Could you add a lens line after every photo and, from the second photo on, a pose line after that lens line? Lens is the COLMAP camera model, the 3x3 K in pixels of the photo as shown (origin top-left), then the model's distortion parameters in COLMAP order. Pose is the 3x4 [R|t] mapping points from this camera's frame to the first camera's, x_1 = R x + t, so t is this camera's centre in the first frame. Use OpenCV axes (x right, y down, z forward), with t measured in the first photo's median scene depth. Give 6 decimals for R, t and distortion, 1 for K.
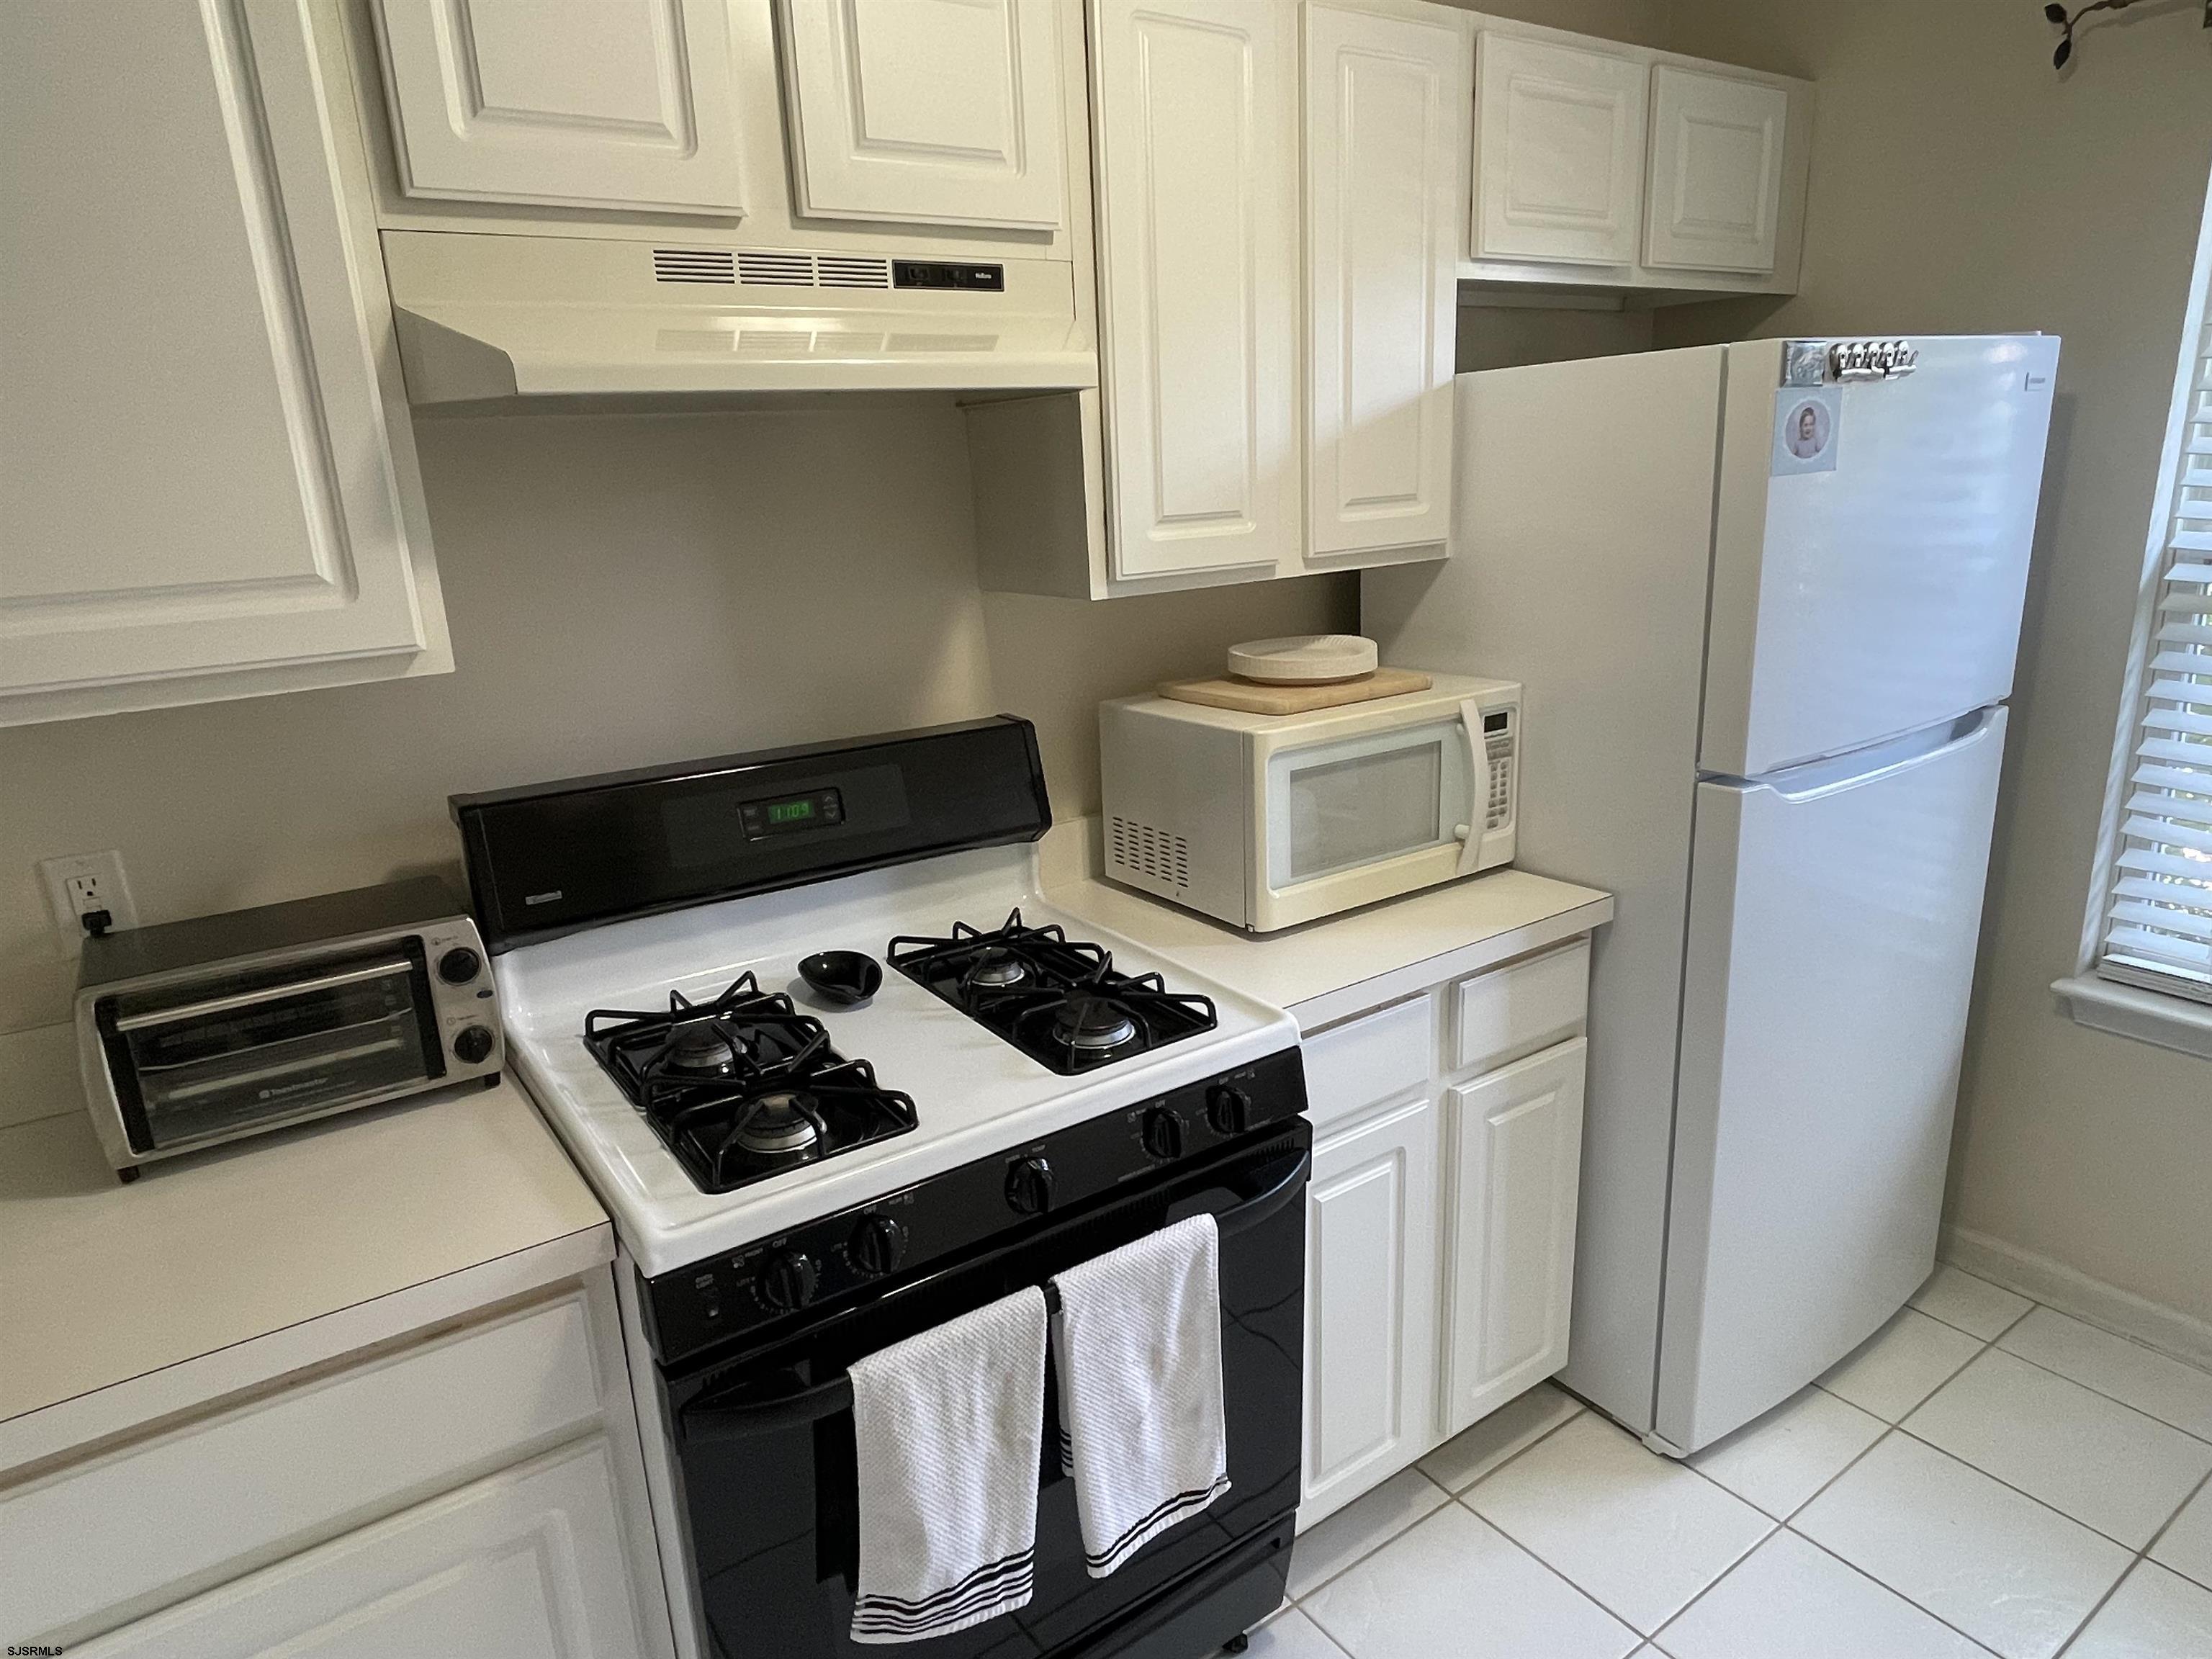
lens RADIAL K [[1317.6, 0, 1114.8], [0, 1317.6, 845.6], [0, 0, 1]] dist [-0.011640, 0.007110]
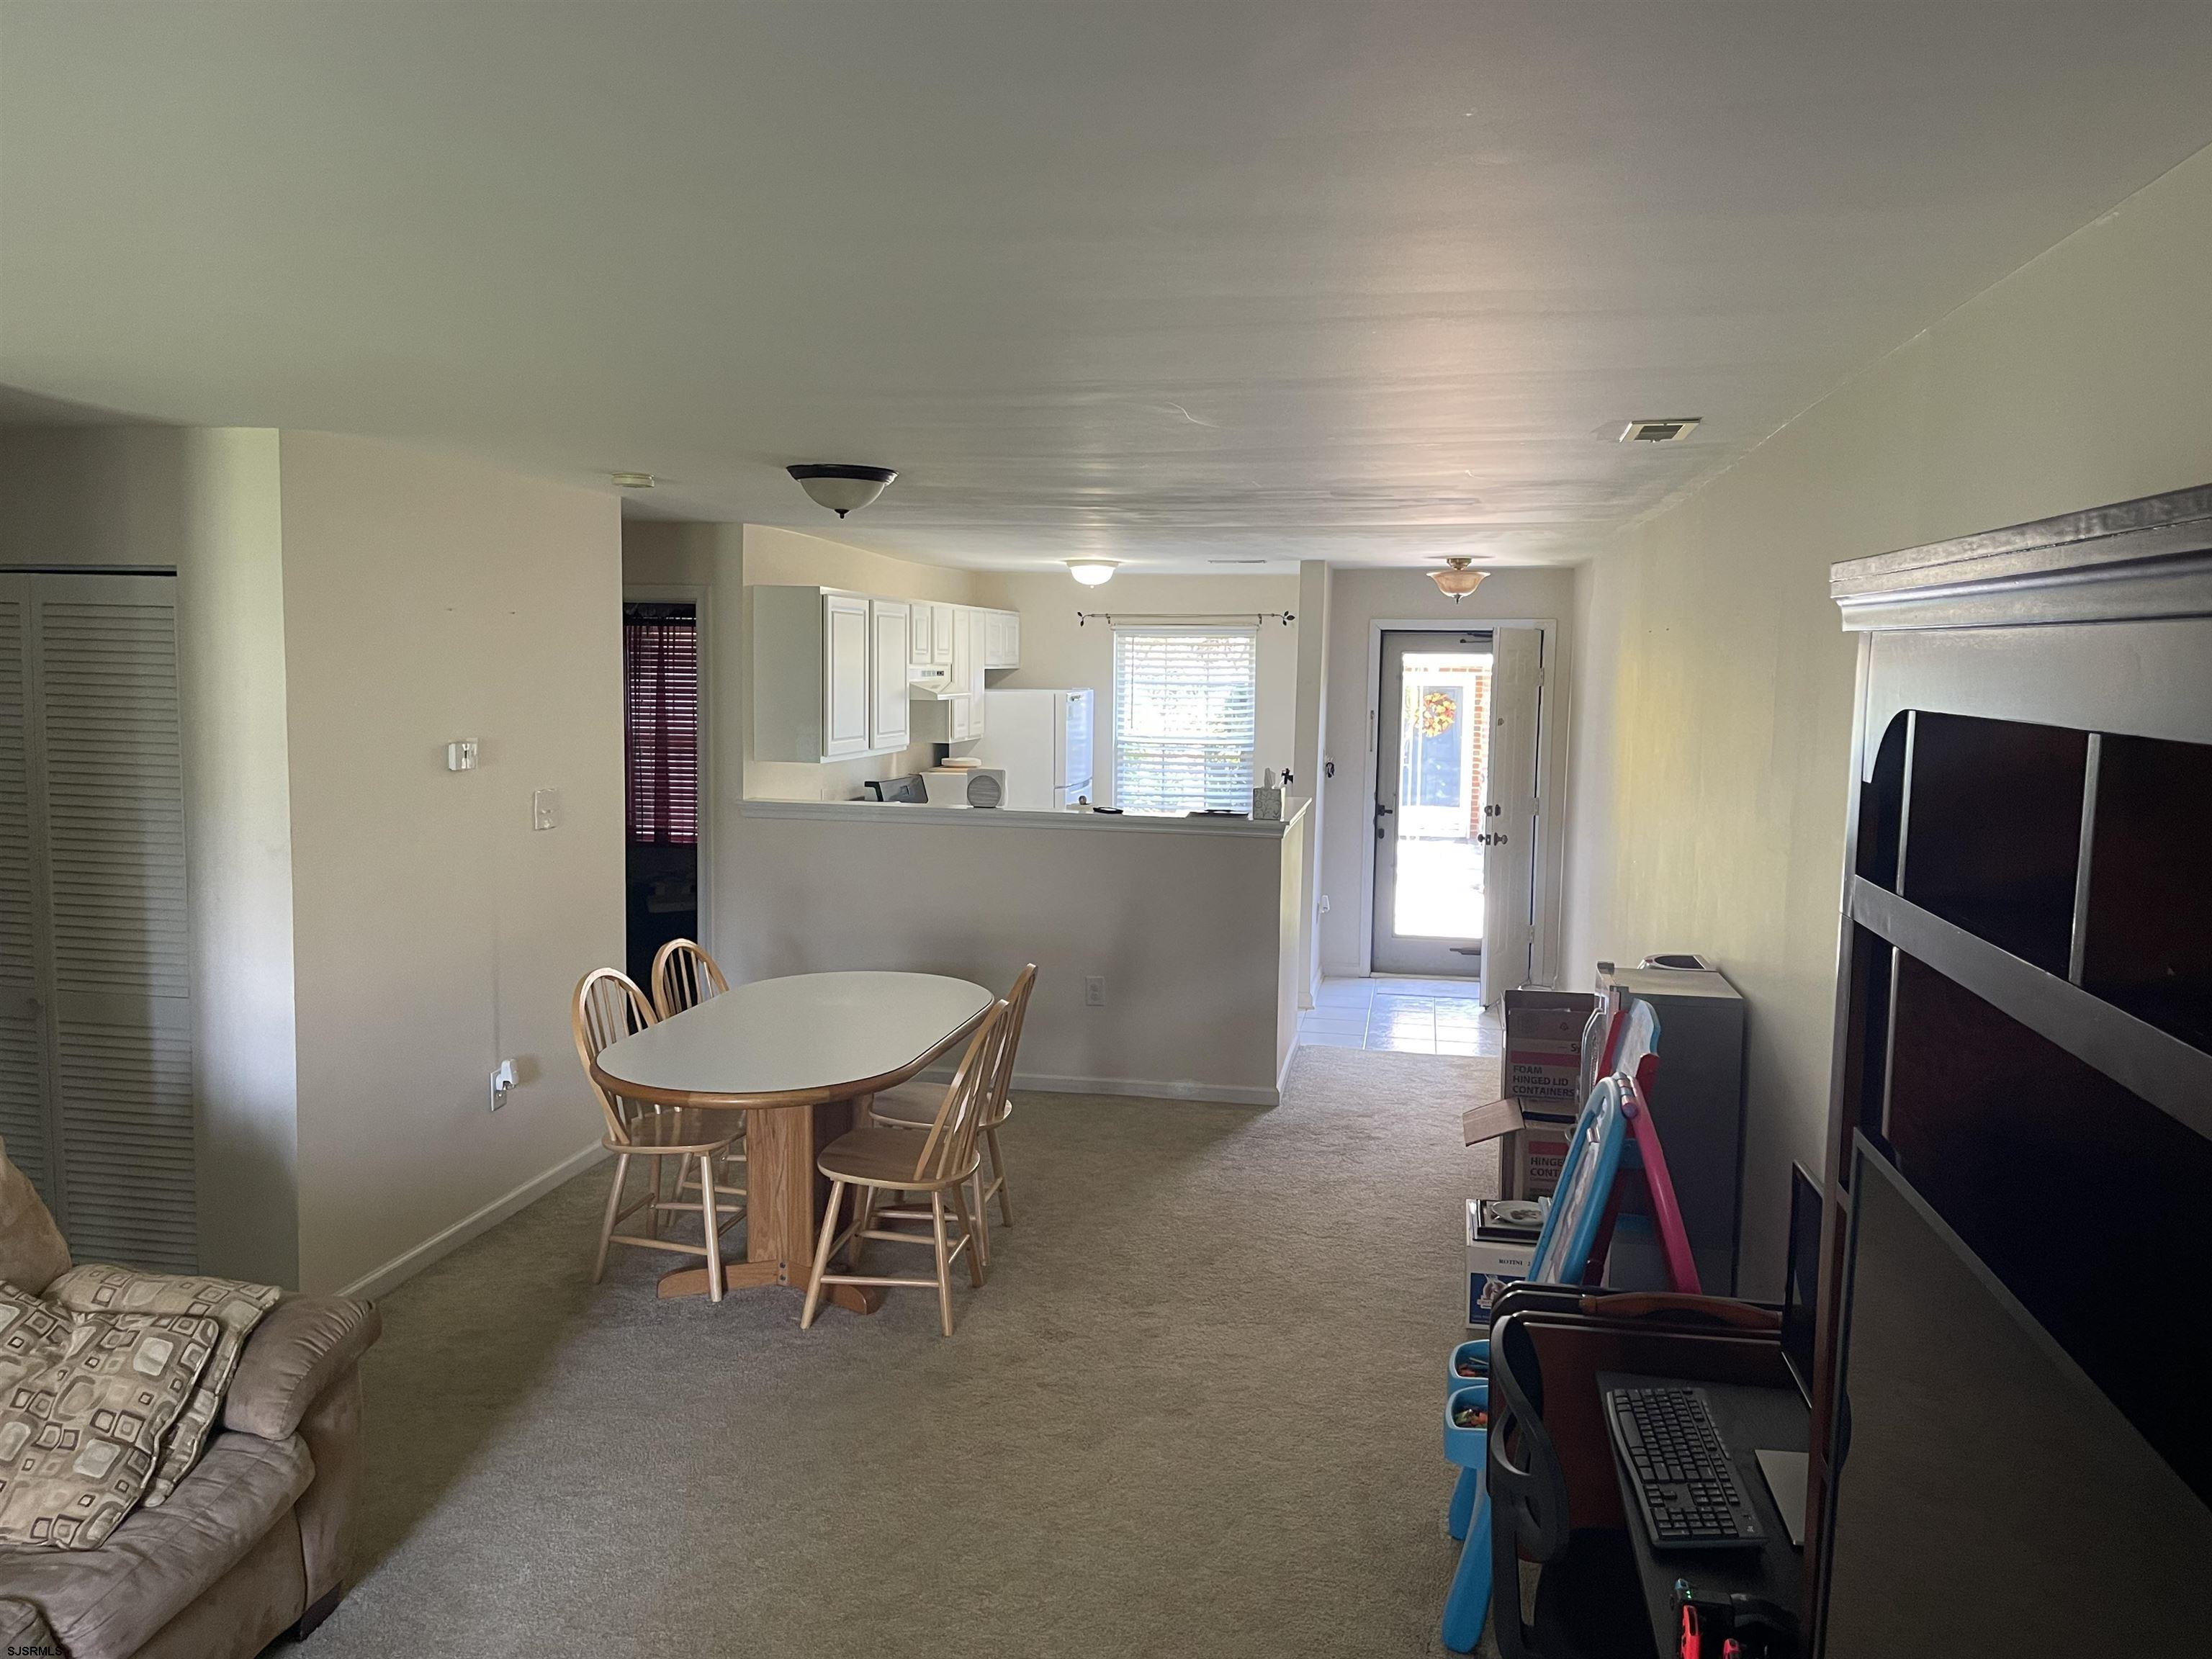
lens RADIAL K [[1711.9, 0, 1119.0], [0, 1711.9, 842.8], [0, 0, 1]] dist [0.061769, -0.076647]
pose [[0.703433, -0.017739, 0.710540, -3.490362], [0.152200, 0.980259, -0.126206, 0.890278], [-0.694275, 0.196922, 0.692246, -3.079490]]
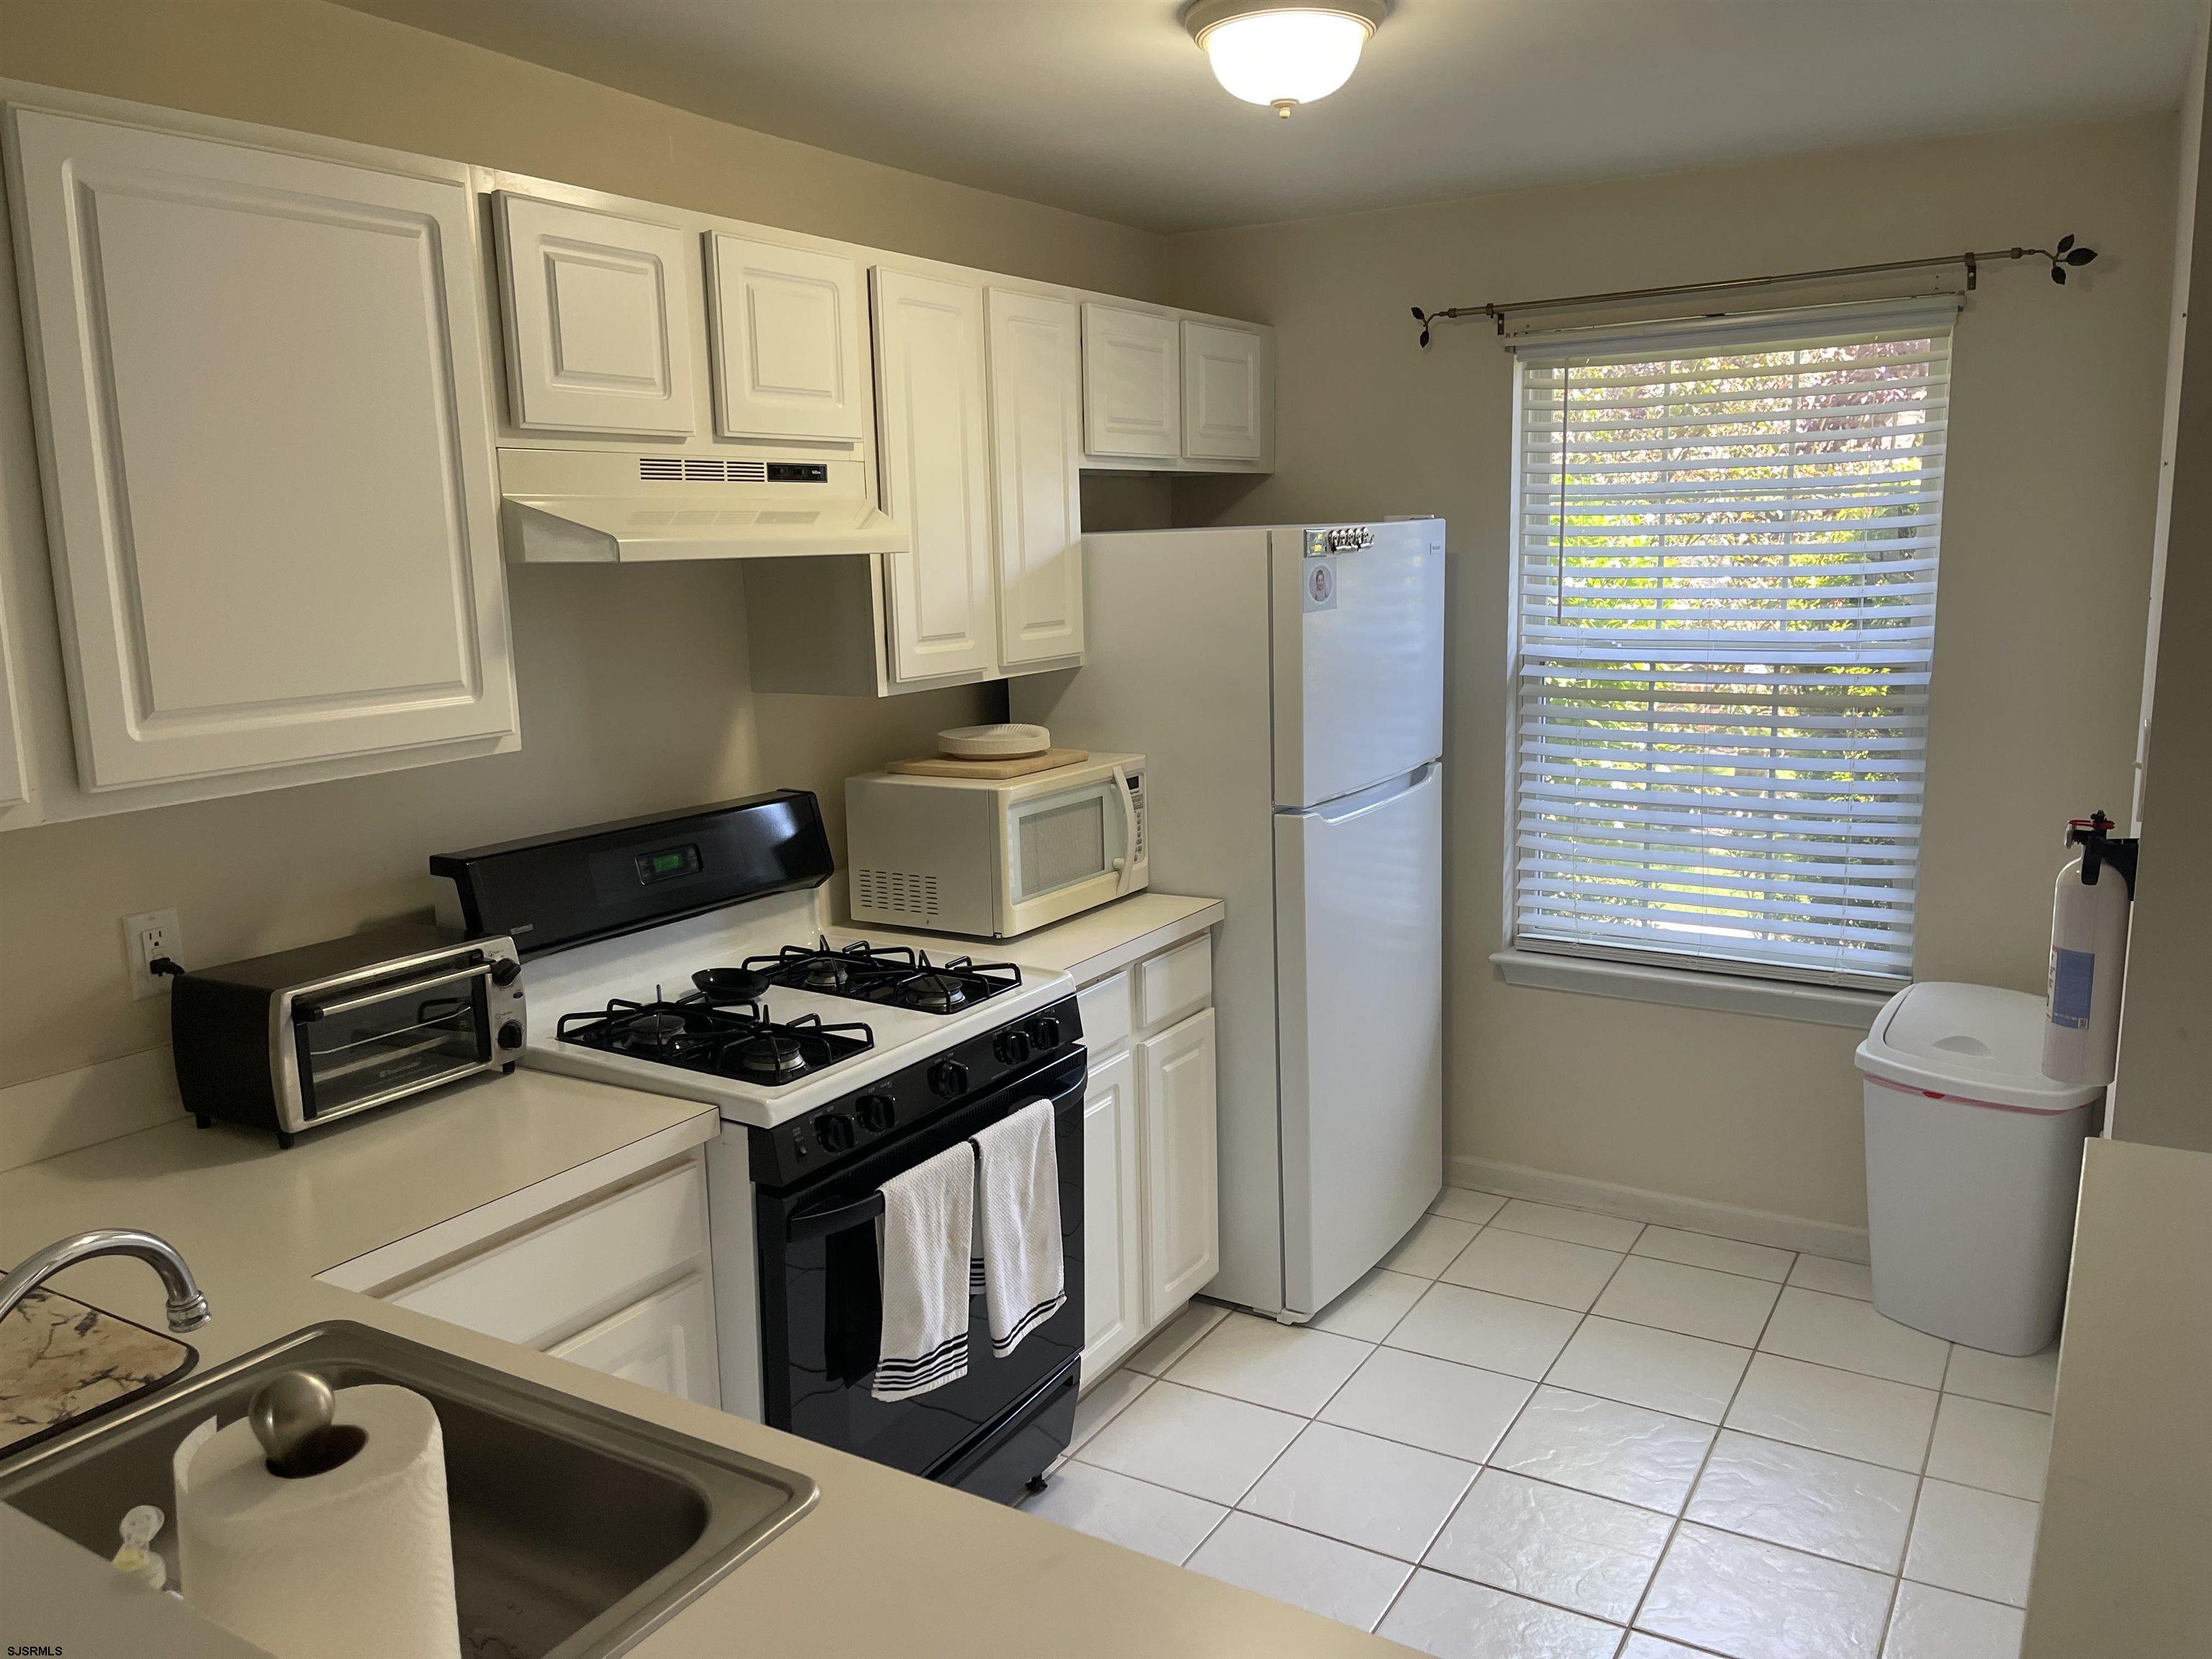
lens RADIAL K [[1702.2, 0, 1089.2], [0, 1702.2, 824.9], [0, 0, 1]] dist [0.053043, -0.070821]
pose [[0.913916, -0.045591, 0.403334, -0.534127], [0.095403, 0.989962, -0.104273, 0.148374], [-0.394531, 0.133775, 0.909092, -0.670112]]
